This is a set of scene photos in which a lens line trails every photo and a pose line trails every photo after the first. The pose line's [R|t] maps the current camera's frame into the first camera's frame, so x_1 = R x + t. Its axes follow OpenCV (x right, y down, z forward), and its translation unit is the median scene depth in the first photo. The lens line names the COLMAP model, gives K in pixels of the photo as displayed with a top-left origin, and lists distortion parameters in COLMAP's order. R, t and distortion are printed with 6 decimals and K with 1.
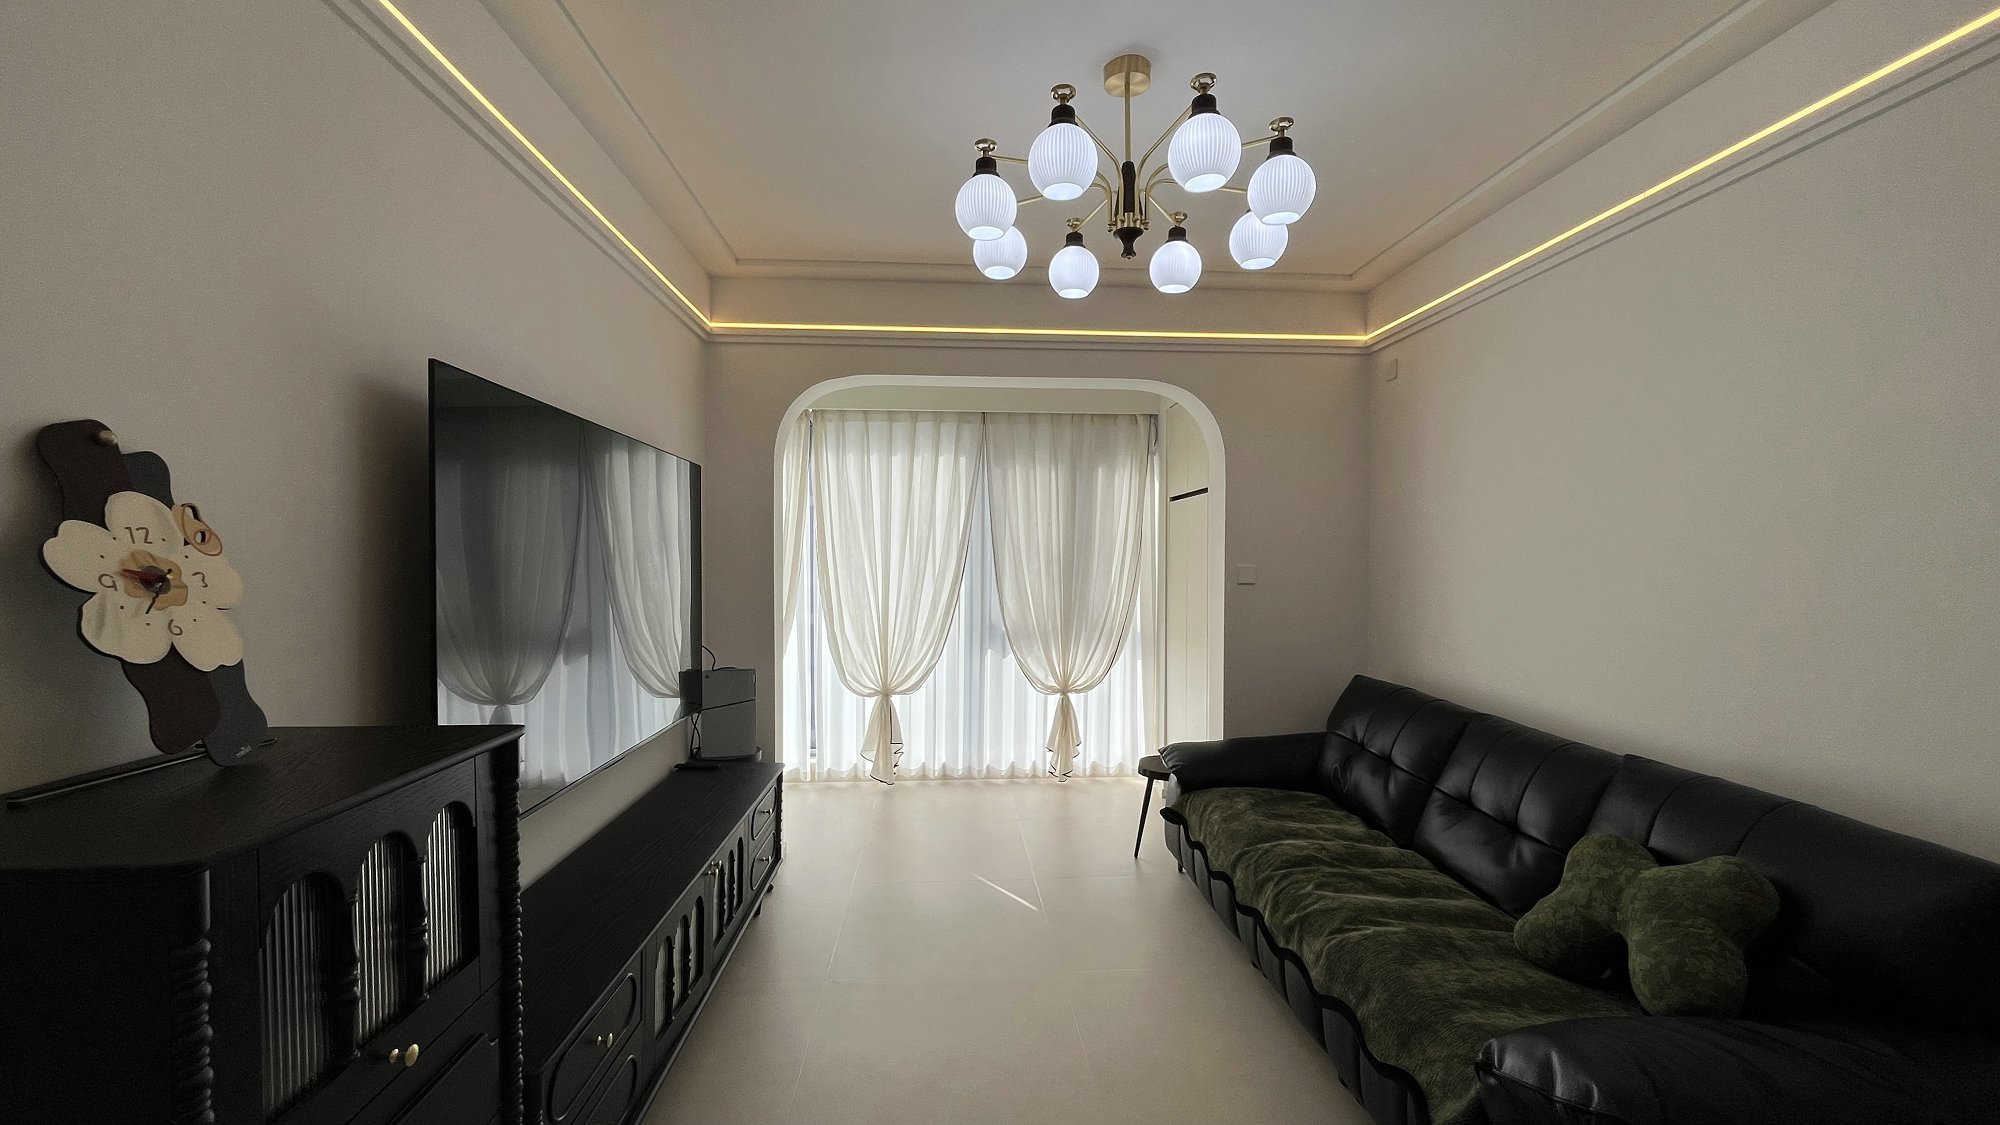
lens RADIAL K [[800.1, 0, 1000.0], [0, 800.1, 562.5], [0, 0, 1]] dist [0.000648, 0.000063]
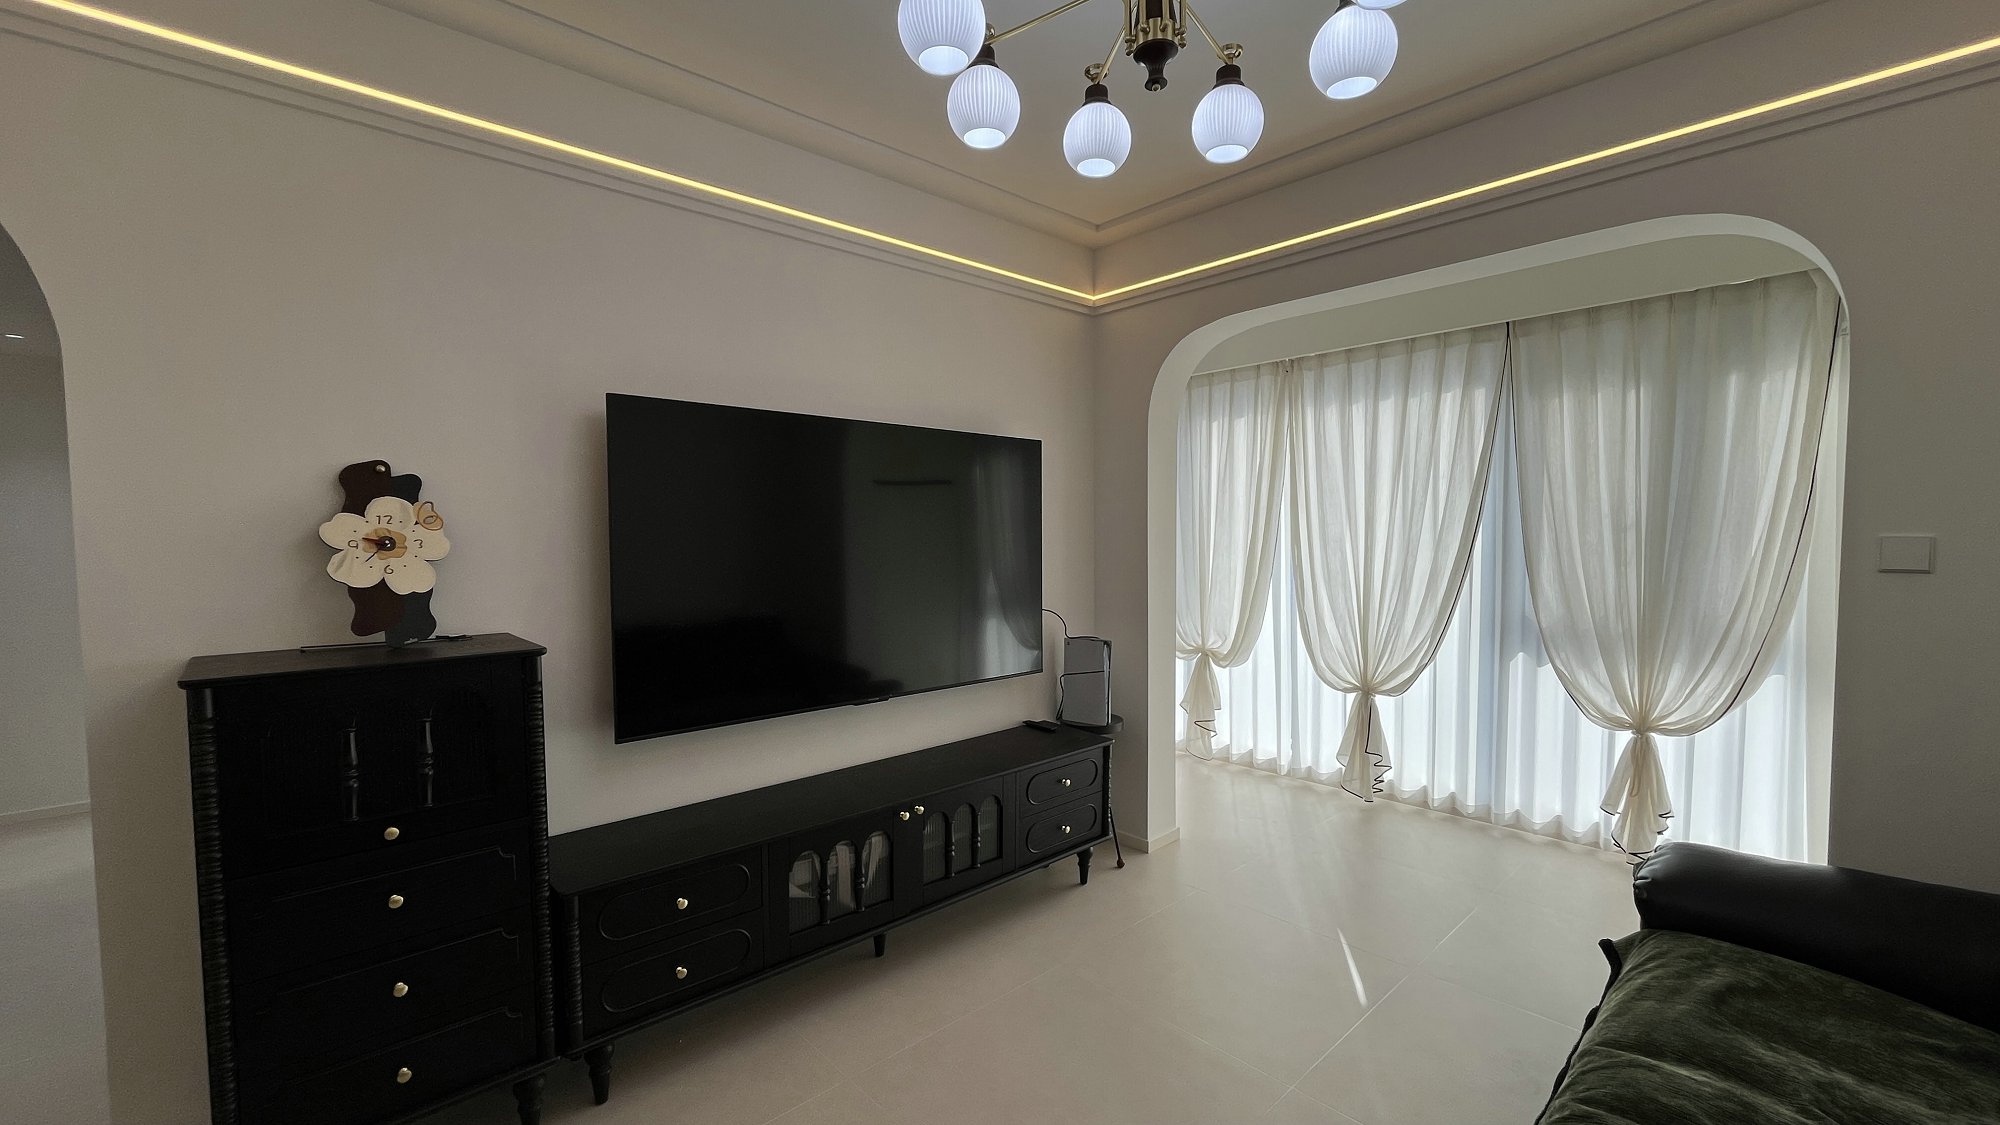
lens RADIAL K [[801.5, 0, 1000.9], [0, 801.5, 568.1], [0, 0, 1]] dist [0.001349, -0.004810]
pose [[0.629115, 0.029234, -0.776762, 0.257878], [0.003417, 0.999179, 0.040372, 0.001669], [0.777305, -0.028053, 0.628498, 0.188307]]
